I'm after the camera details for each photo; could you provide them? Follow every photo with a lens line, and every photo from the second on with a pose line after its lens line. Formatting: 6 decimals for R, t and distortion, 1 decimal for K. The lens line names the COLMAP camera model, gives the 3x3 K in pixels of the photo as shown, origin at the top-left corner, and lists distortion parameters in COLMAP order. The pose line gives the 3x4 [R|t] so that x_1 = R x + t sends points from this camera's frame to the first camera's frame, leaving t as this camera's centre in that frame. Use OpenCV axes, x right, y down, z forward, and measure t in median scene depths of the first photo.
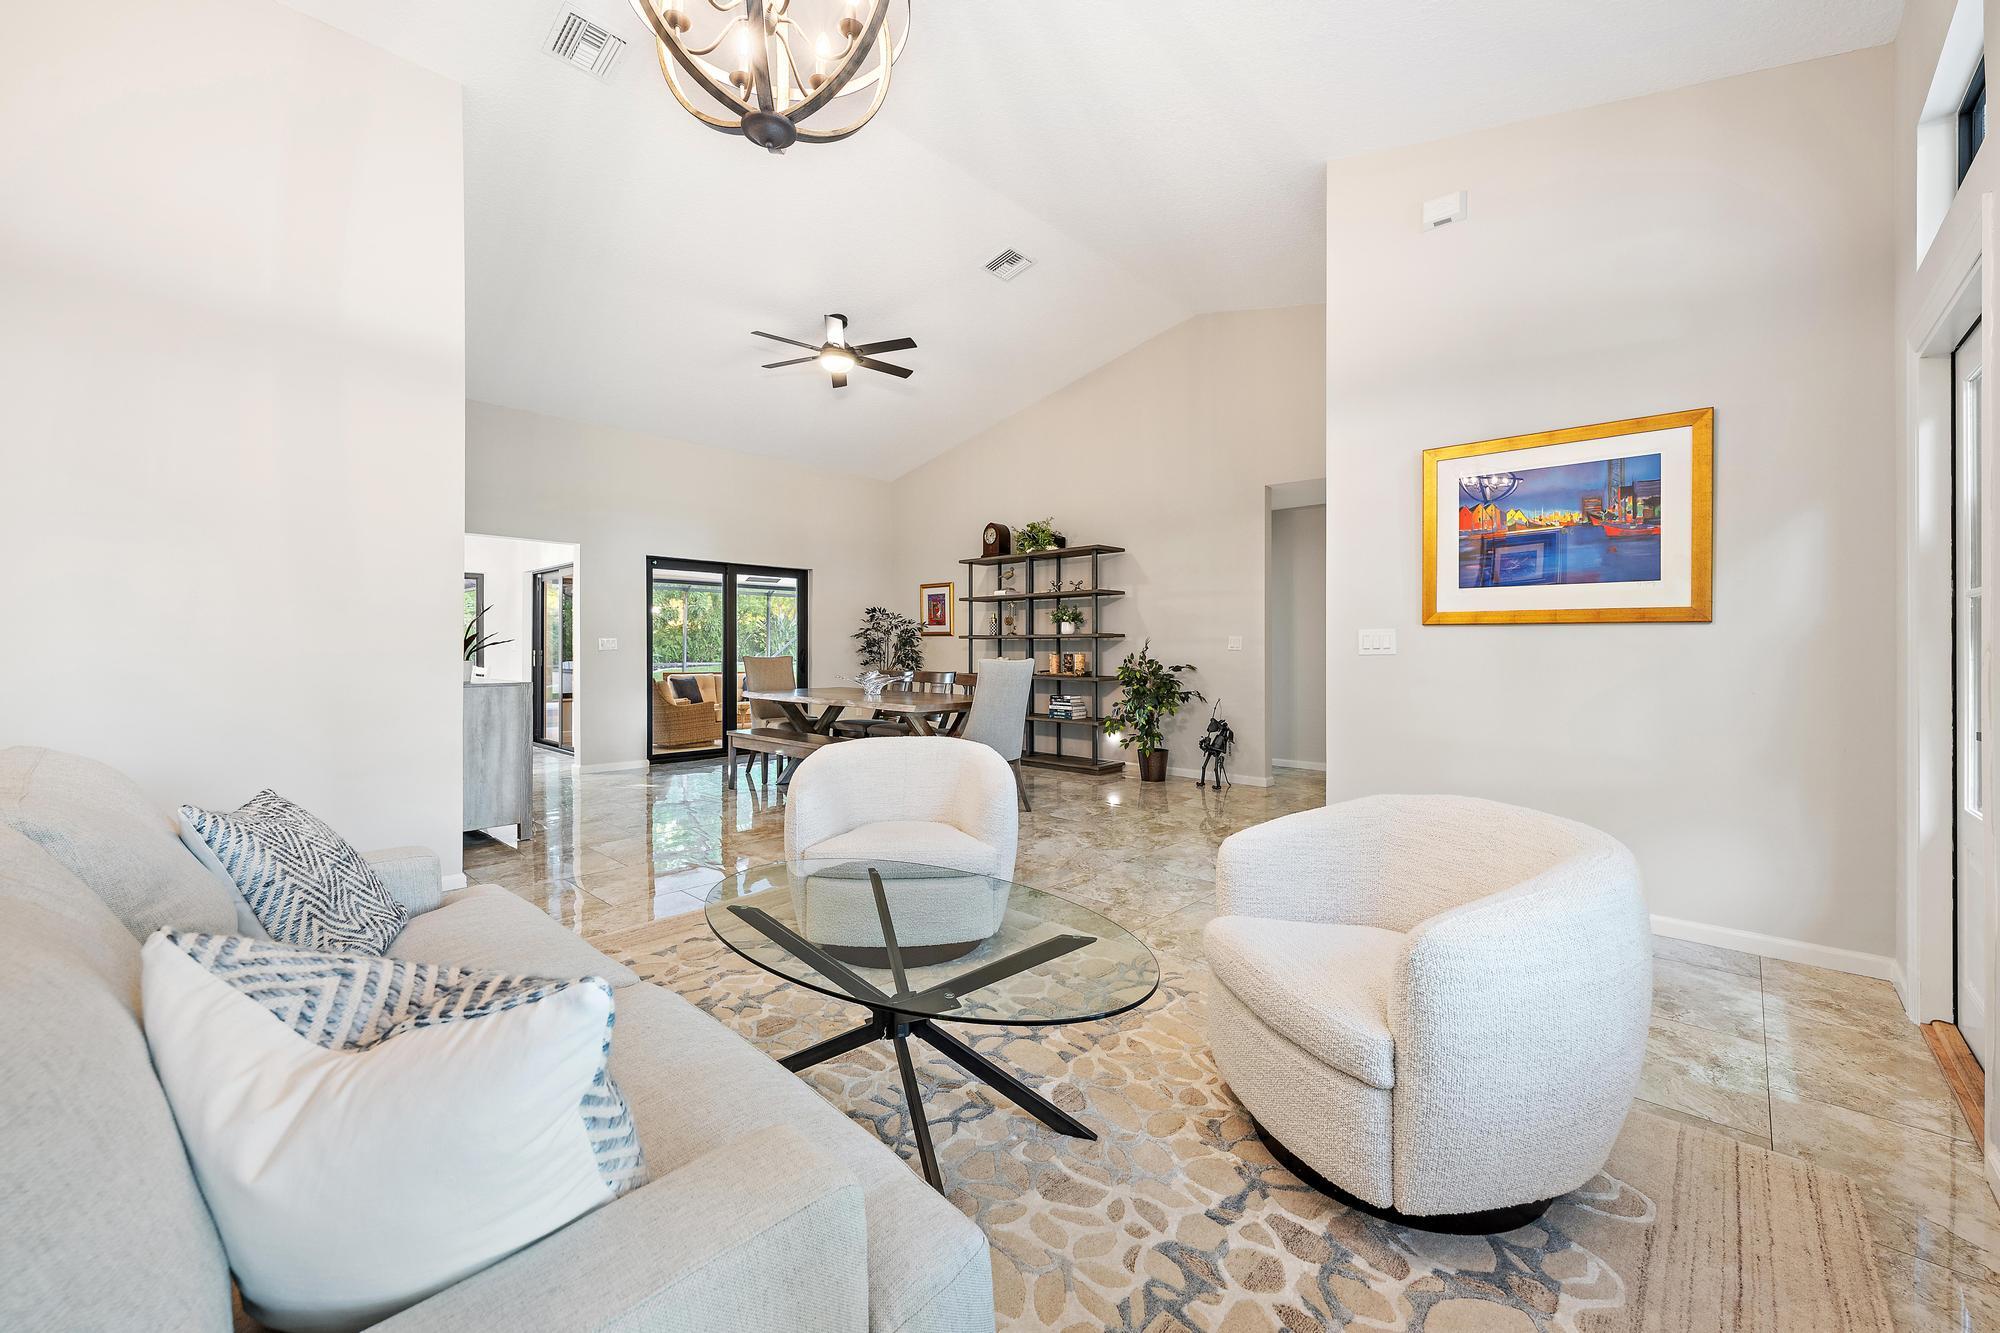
lens RADIAL K [[786.9, 0, 1003.9], [0, 786.9, 656.4], [0, 0, 1]] dist [0.003045, -0.000089]
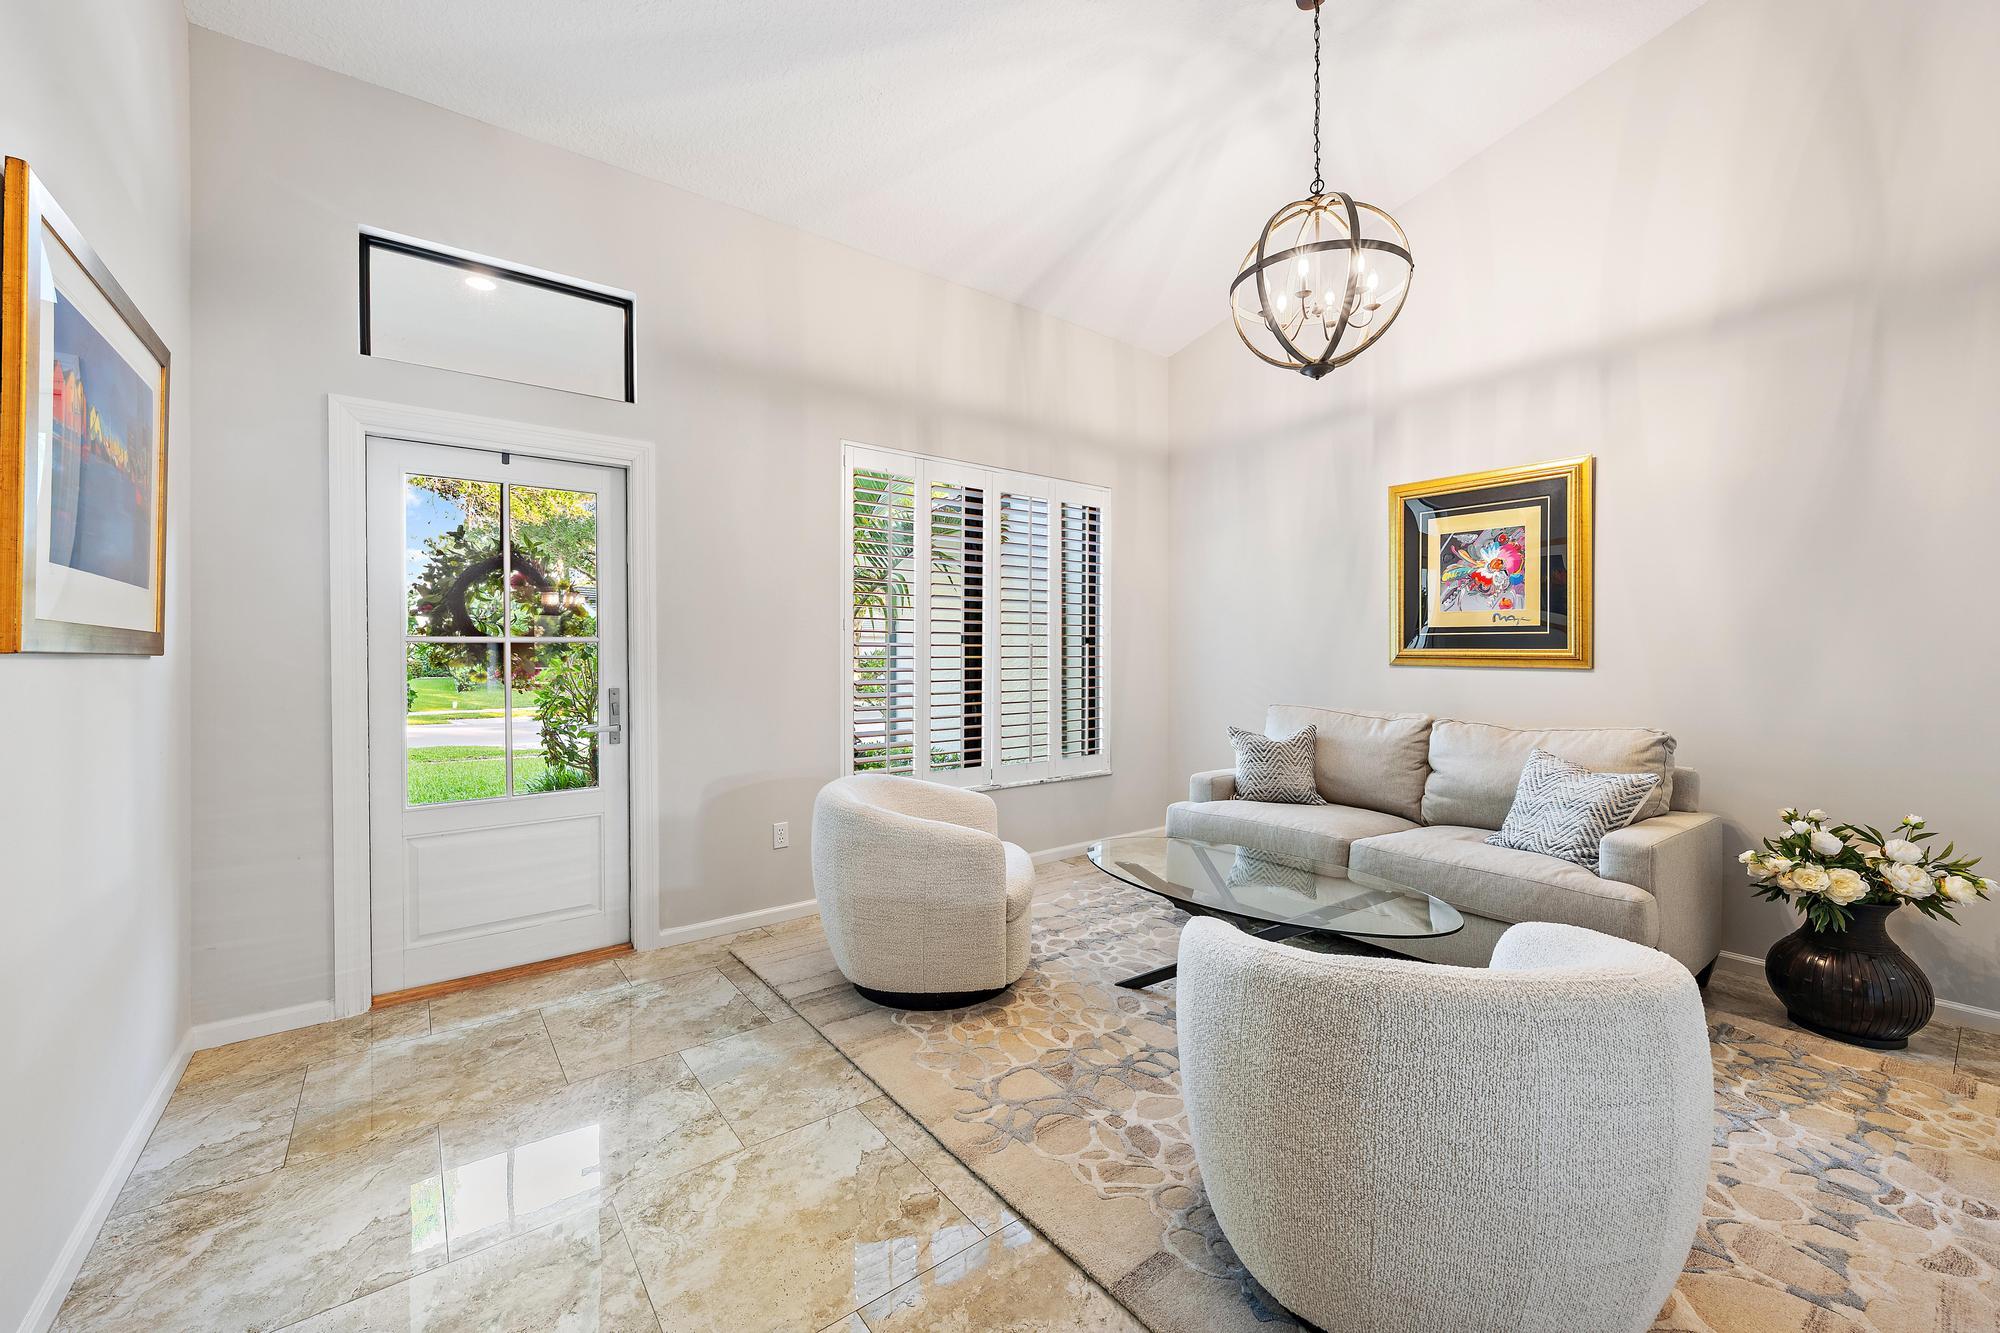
lens RADIAL K [[786.9, 0, 999.8], [0, 786.9, 655.6], [0, 0, 1]] dist [0.003045, -0.000089]
pose [[-0.986157, -0.000622, 0.165812, 0.068178], [0.001346, 0.999930, 0.011751, -0.070445], [-0.165807, 0.011812, -0.986087, 2.189354]]
